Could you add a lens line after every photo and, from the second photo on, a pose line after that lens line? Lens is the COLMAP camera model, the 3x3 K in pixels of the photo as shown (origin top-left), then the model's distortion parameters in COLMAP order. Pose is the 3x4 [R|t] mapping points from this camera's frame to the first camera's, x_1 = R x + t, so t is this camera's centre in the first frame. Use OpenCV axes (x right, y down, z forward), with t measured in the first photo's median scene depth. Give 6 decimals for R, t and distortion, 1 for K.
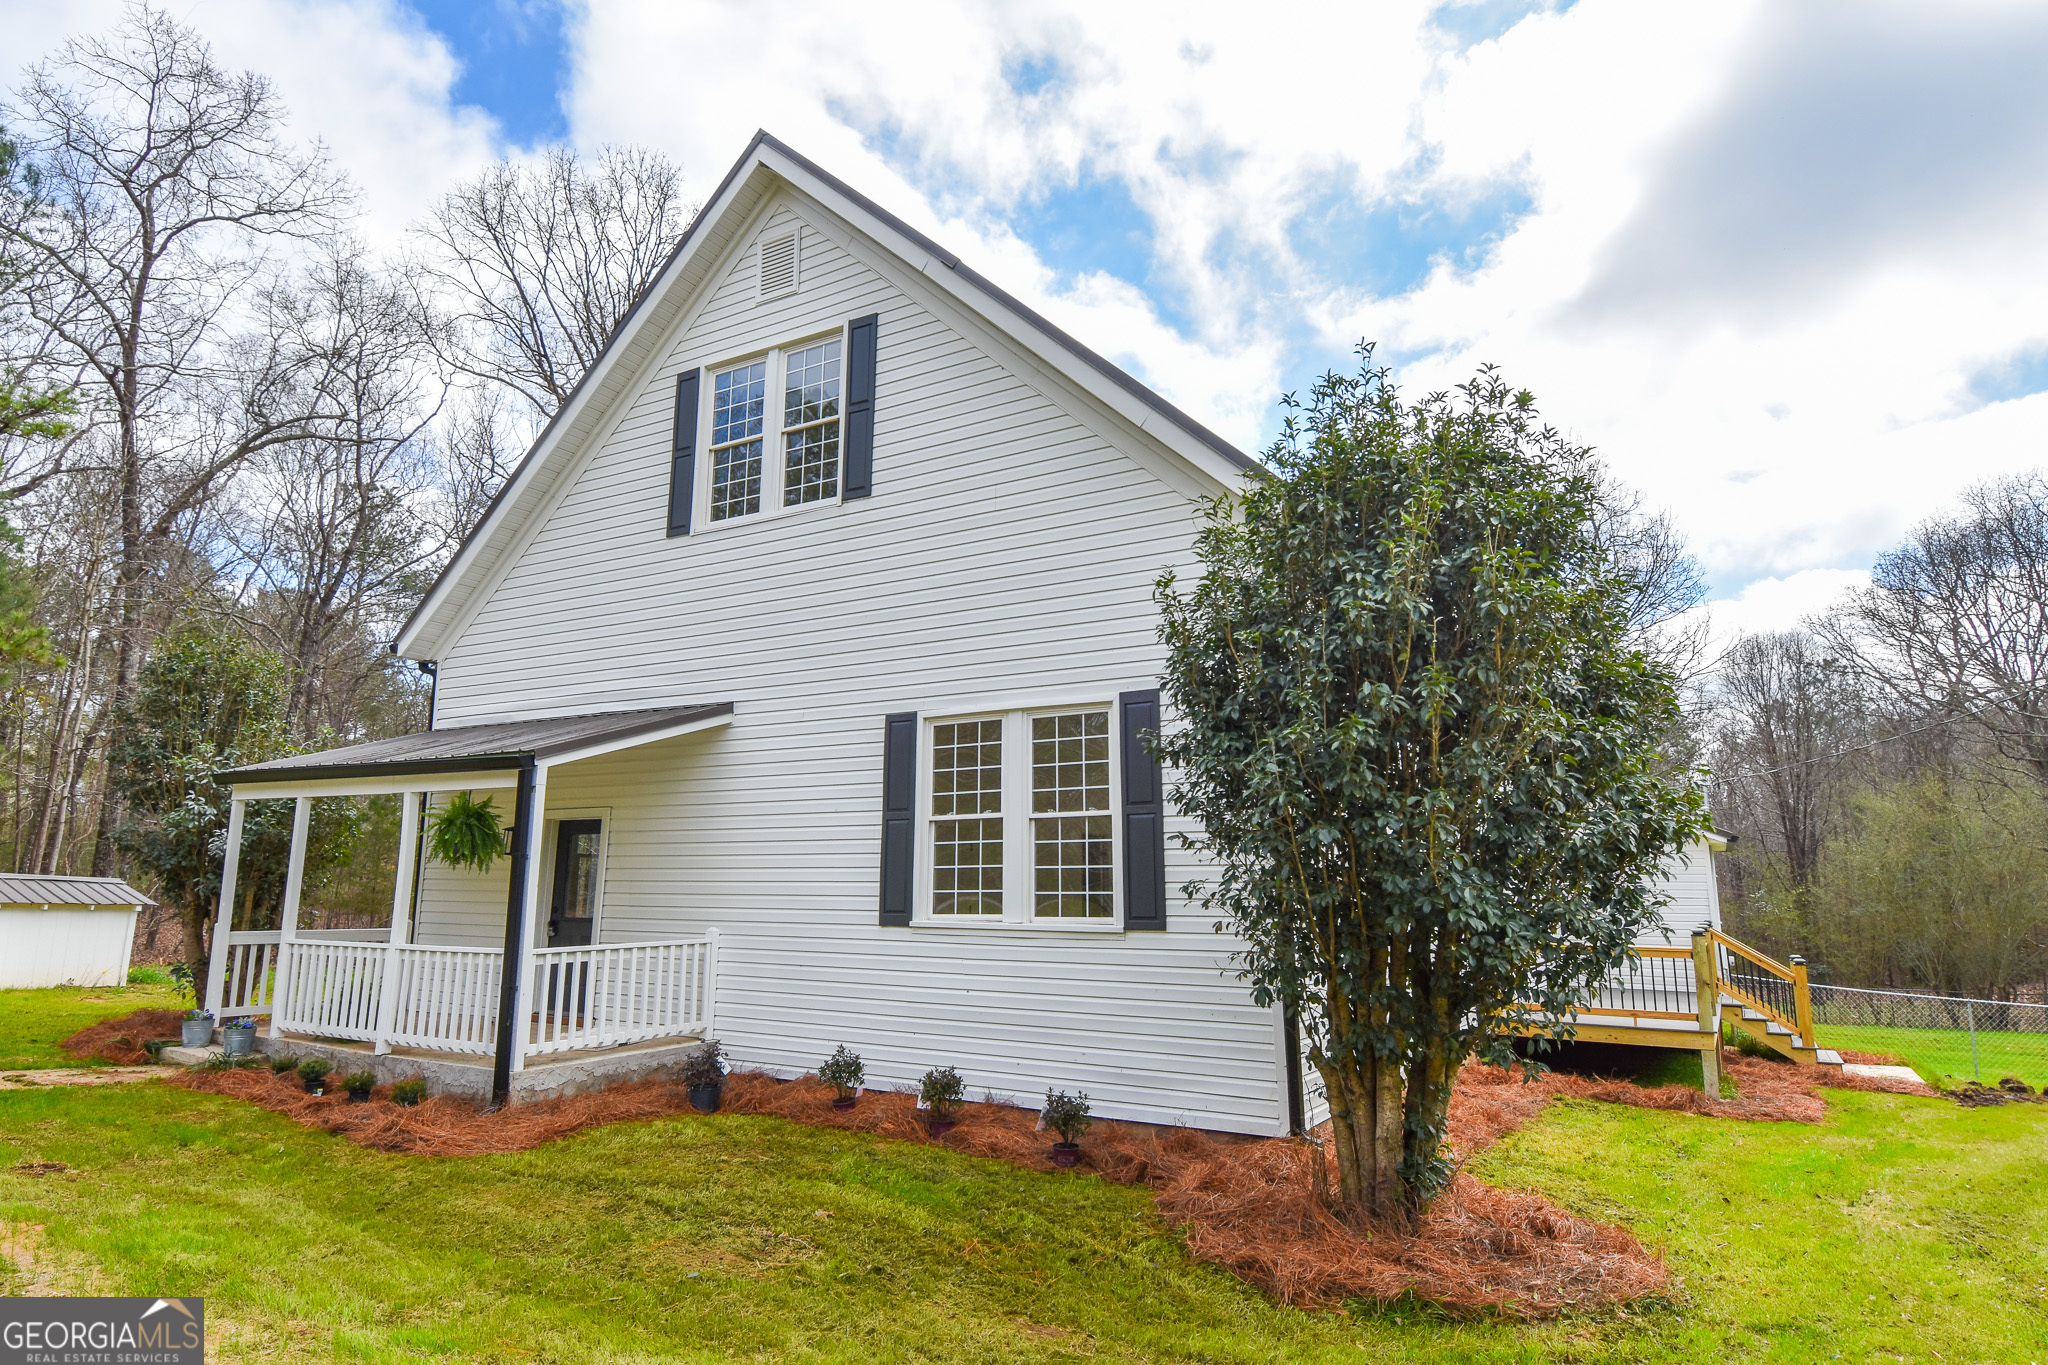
lens RADIAL K [[1165.3, 0, 1019.8], [0, 1165.3, 670.8], [0, 0, 1]] dist [0.052037, -0.056884]
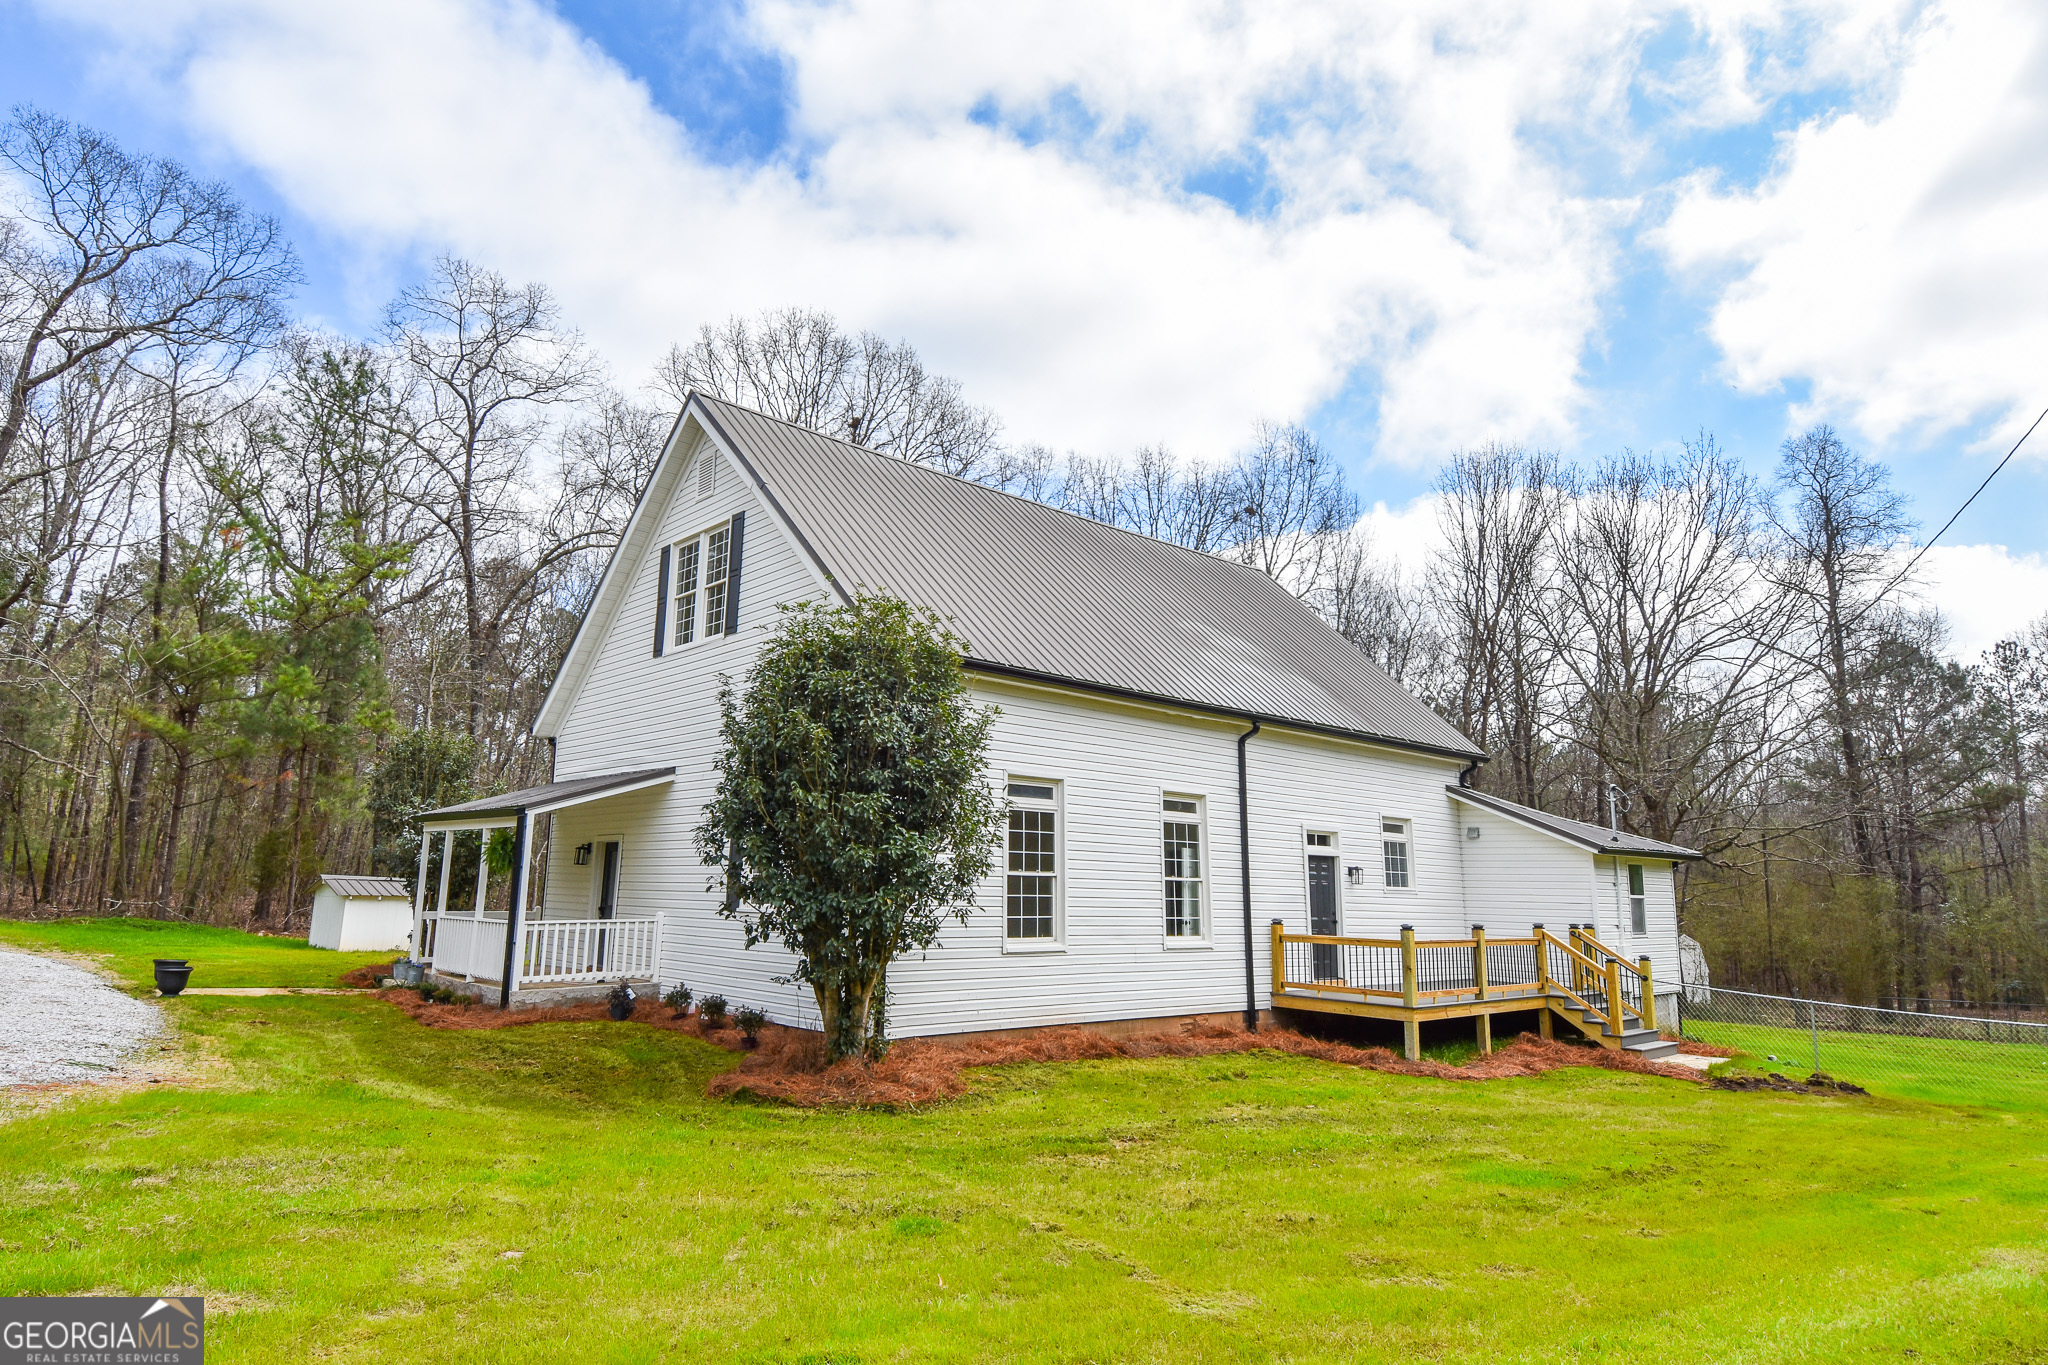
lens RADIAL K [[1170.8, 0, 1019.9], [0, 1170.8, 669.8], [0, 0, 1]] dist [0.057227, -0.066431]
pose [[0.956372, -0.046169, -0.288481, 0.721384], [0.045010, 0.998930, -0.010654, -0.071836], [0.288664, -0.002795, 0.957426, -0.403097]]
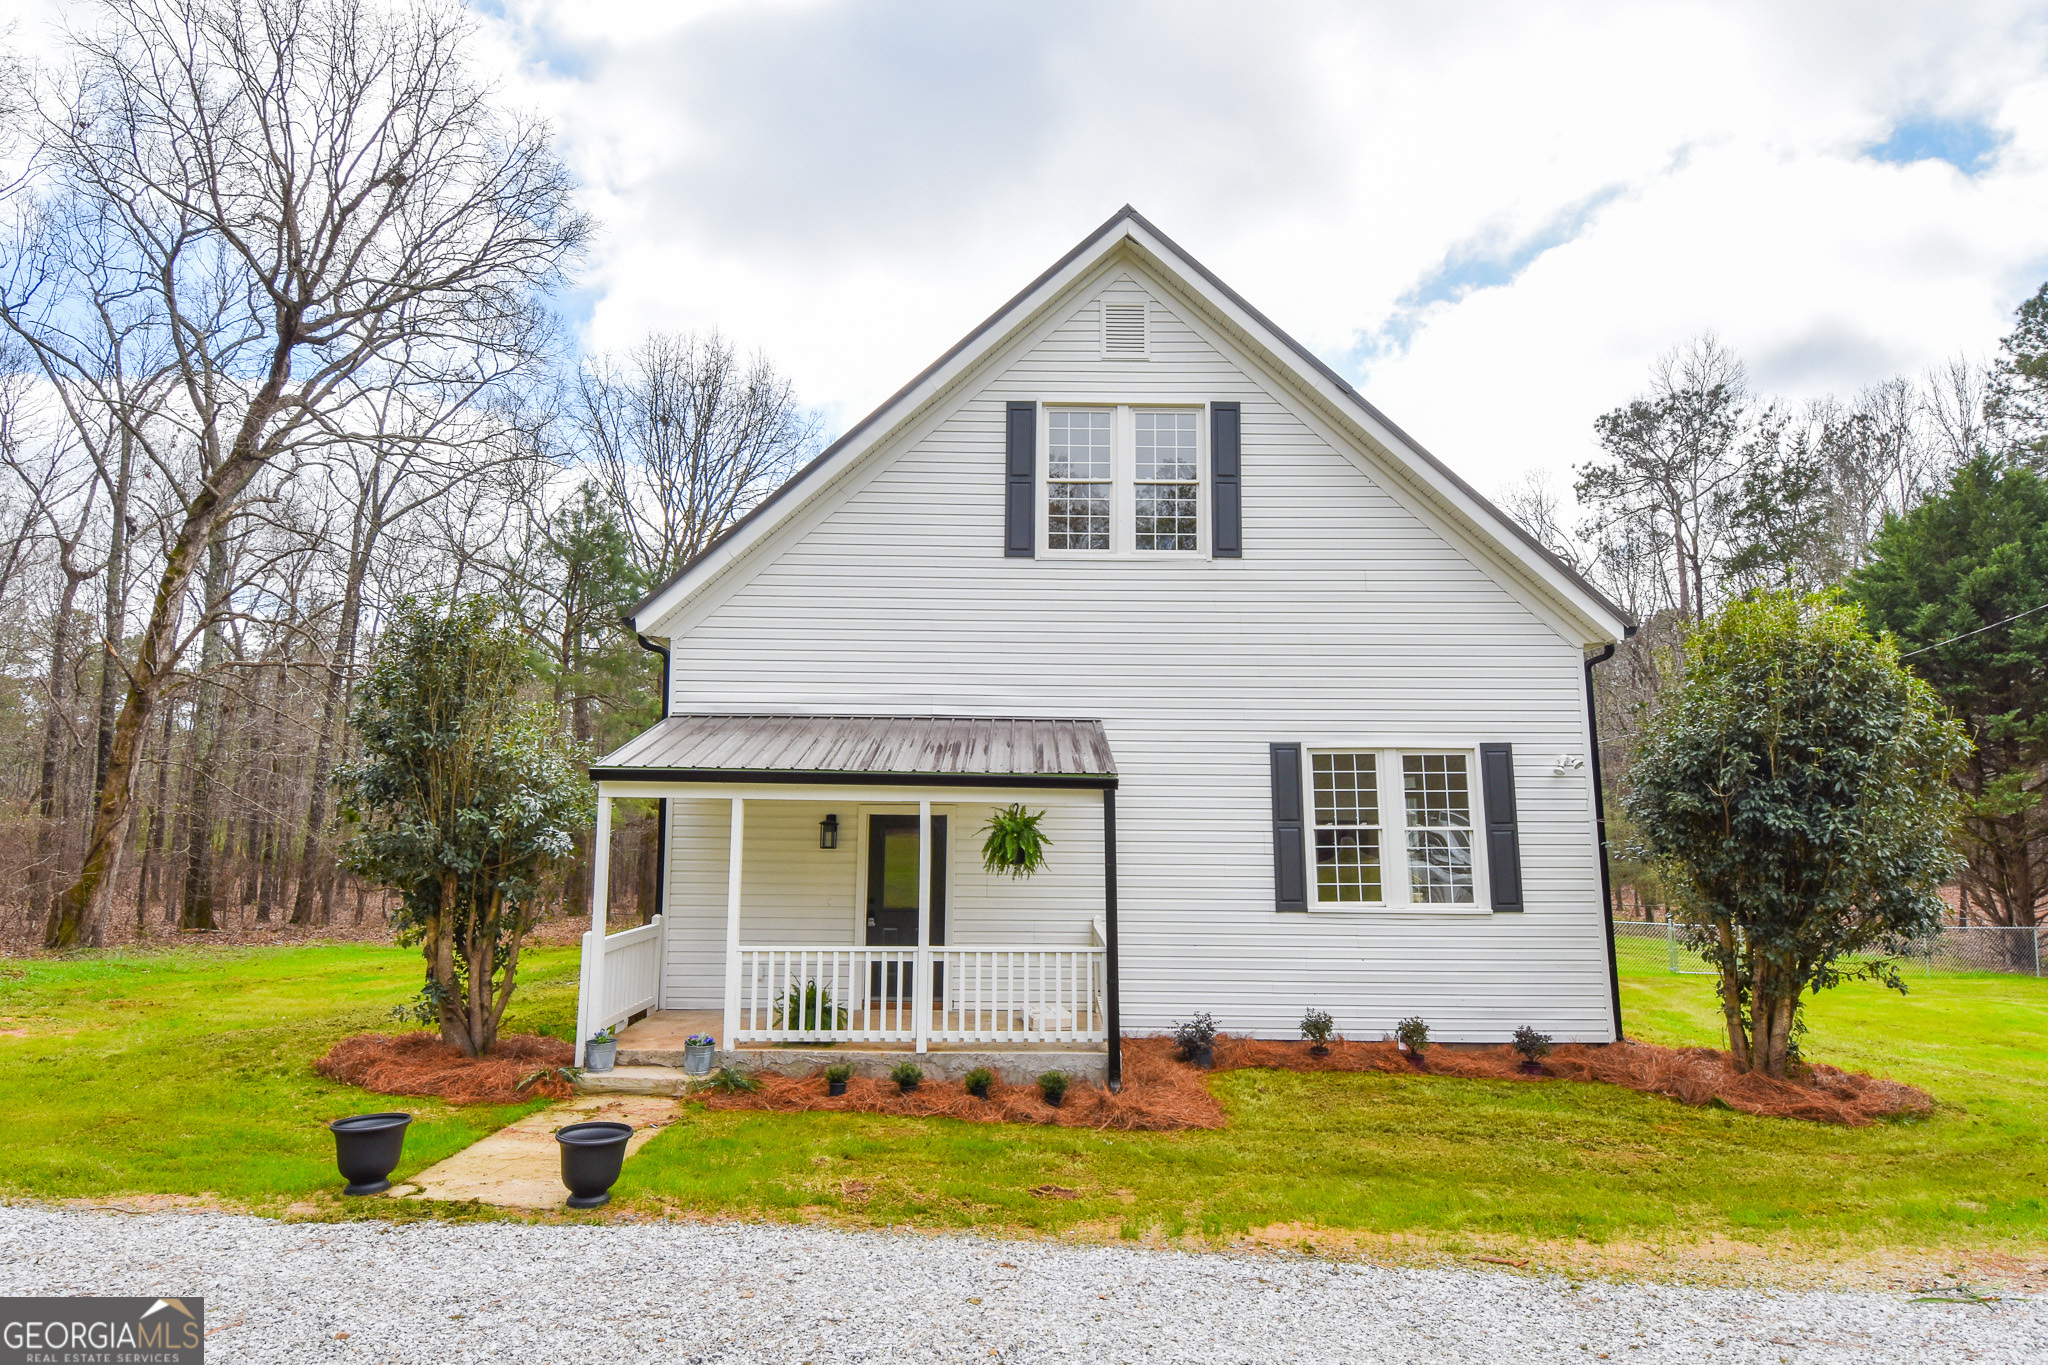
lens RADIAL K [[1122.4, 0, 1020.3], [0, 1122.4, 672.3], [0, 0, 1]] dist [0.051863, -0.056560]
pose [[0.851686, 0.065144, 0.519987, -0.984958], [-0.095571, 0.994912, 0.031893, -0.050442], [-0.515264, -0.076858, 0.853578, 0.120892]]
